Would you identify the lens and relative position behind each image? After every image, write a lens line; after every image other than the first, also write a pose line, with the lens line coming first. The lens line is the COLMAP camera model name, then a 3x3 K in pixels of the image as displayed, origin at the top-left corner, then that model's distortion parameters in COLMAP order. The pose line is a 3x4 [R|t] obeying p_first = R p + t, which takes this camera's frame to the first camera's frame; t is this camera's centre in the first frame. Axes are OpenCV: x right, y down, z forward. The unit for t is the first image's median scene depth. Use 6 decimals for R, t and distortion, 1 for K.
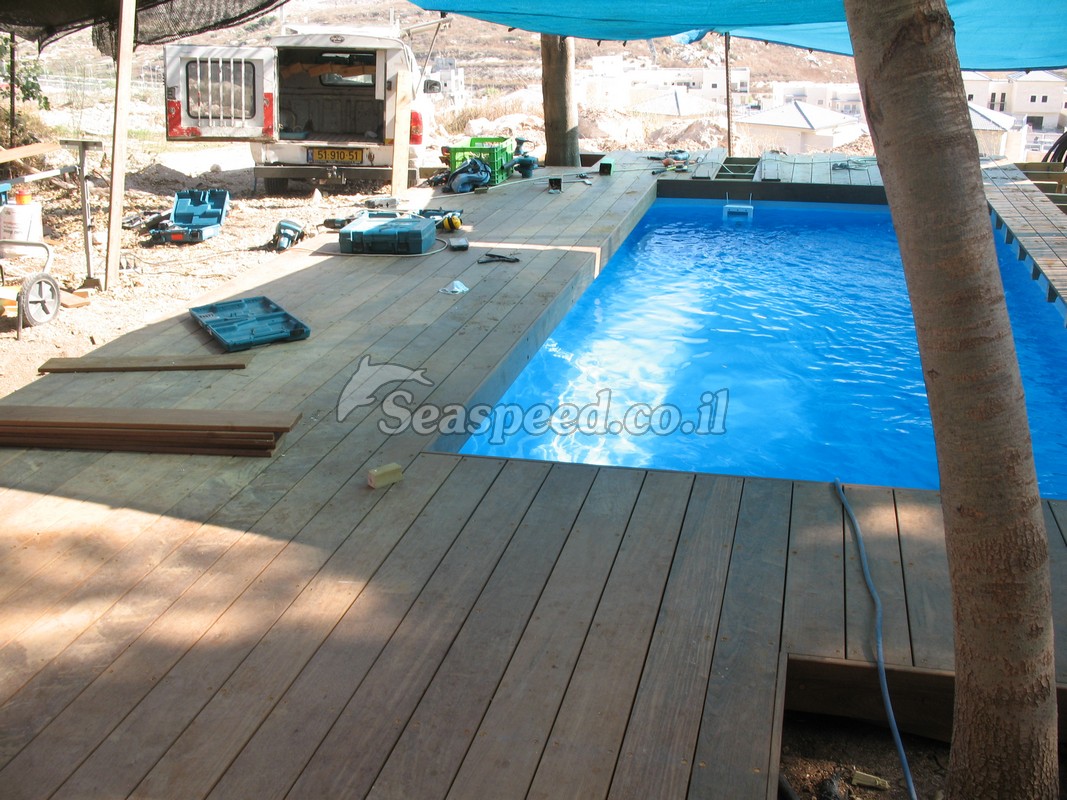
lens RADIAL K [[1099.9, 0, 517.7], [0, 1099.9, 405.2], [0, 0, 1]] dist [-0.198422, 0.236035]
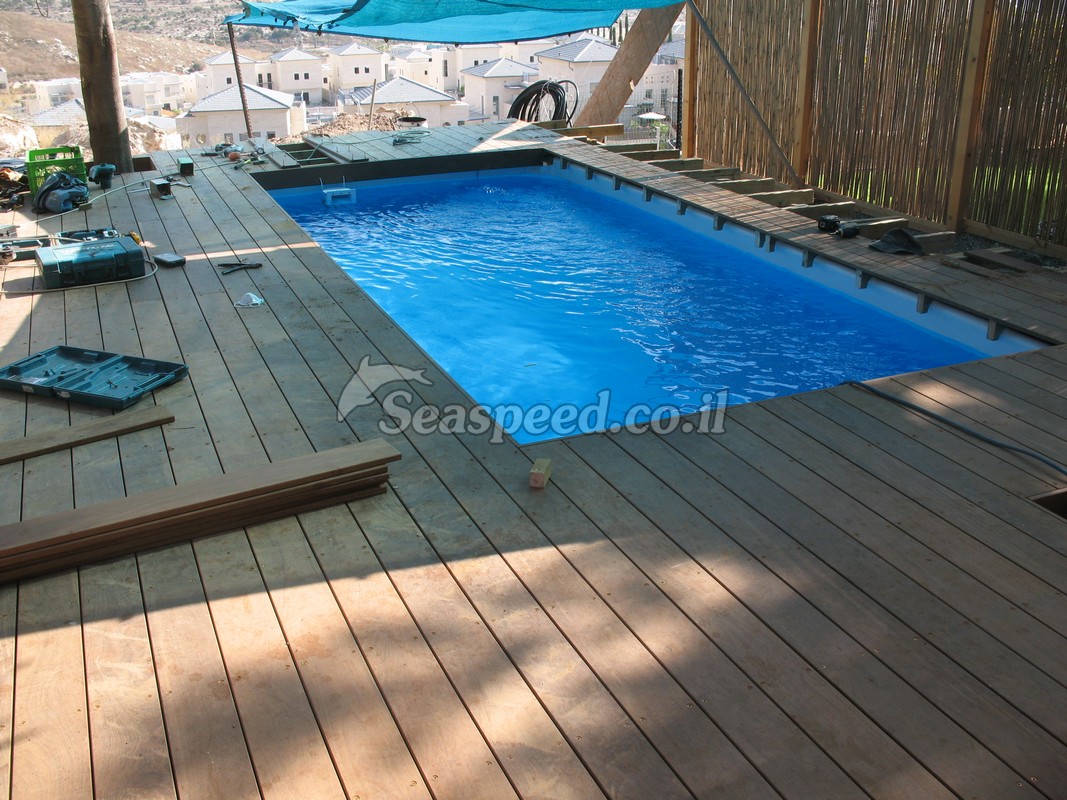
lens RADIAL K [[1099.9, 0, 517.7], [0, 1099.9, 405.2], [0, 0, 1]] dist [-0.198422, 0.236035]
pose [[0.798591, -0.212569, 0.563086, -0.286052], [0.207771, 0.975408, 0.073555, -0.029451], [-0.564875, 0.058252, 0.823118, 0.093342]]
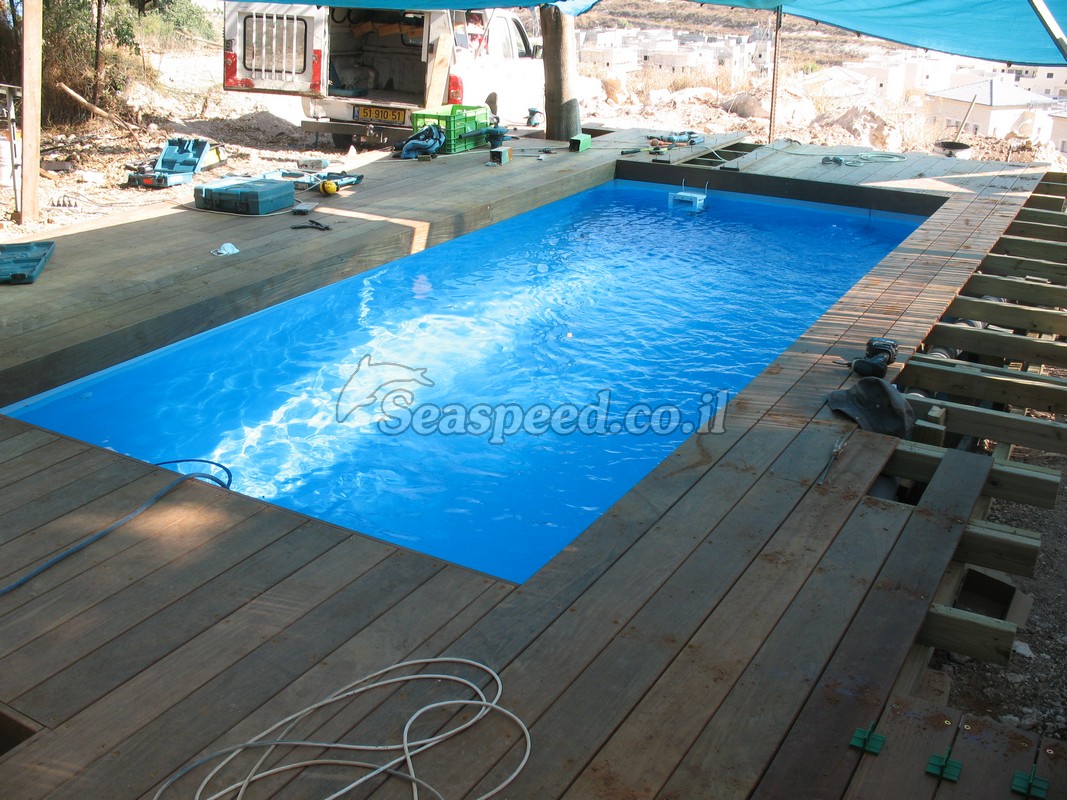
lens RADIAL K [[1099.9, 0, 517.7], [0, 1099.9, 405.2], [0, 0, 1]] dist [-0.198422, 0.236035]
pose [[0.958448, 0.131606, -0.253097, 0.339164], [-0.123786, 0.991212, 0.046649, -0.030635], [0.257012, -0.013380, 0.966315, 0.060404]]
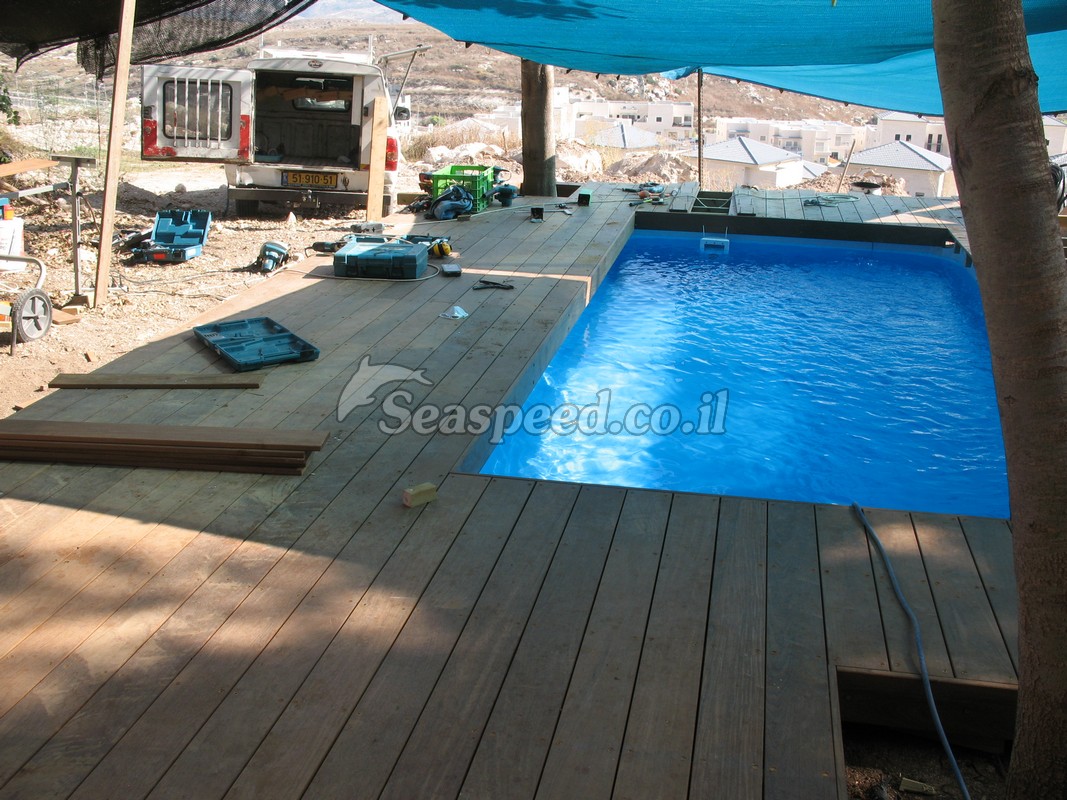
lens RADIAL K [[1099.9, 0, 517.7], [0, 1099.9, 405.2], [0, 0, 1]] dist [-0.198422, 0.236035]
pose [[0.998344, 0.016735, 0.055032, -0.037752], [-0.015323, 0.999545, -0.025976, 0.002597], [-0.055441, 0.025090, 0.998147, -0.010503]]
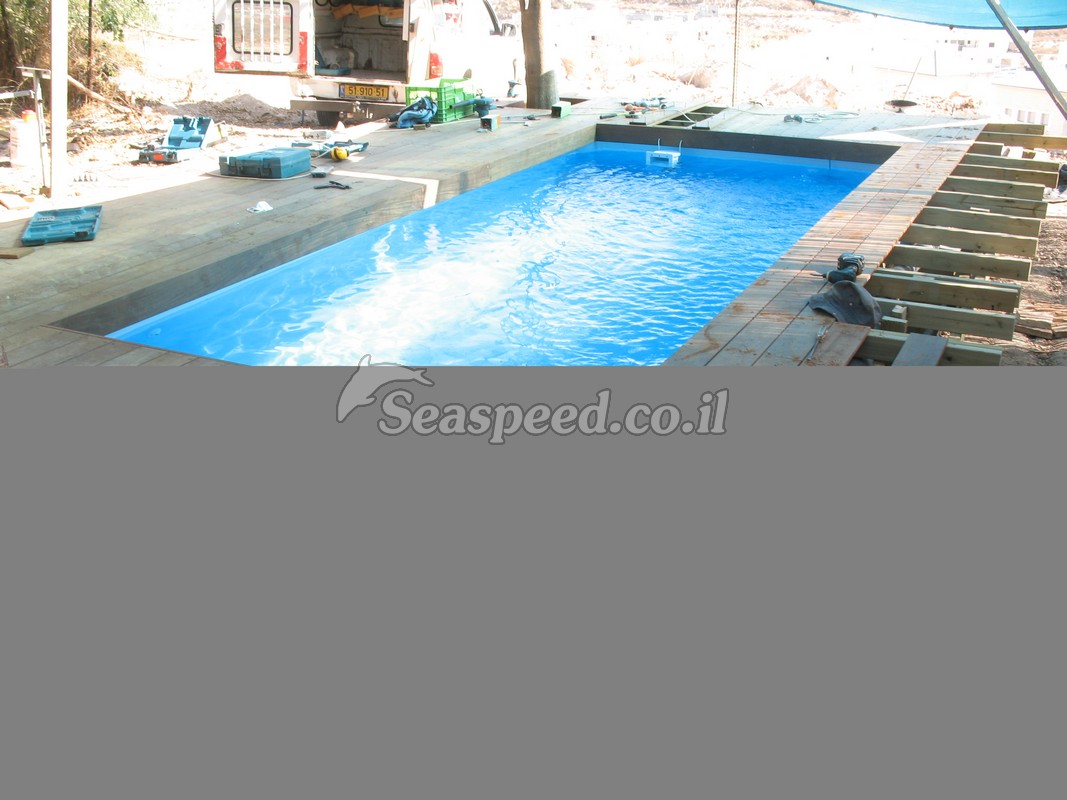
lens RADIAL K [[1099.9, 0, 517.7], [0, 1099.9, 405.2], [0, 0, 1]] dist [-0.198422, 0.236035]
pose [[0.971543, 0.098399, -0.215457, 0.328384], [-0.088107, 0.994485, 0.056887, 0.007396], [0.219867, -0.036285, 0.974855, -0.035121]]
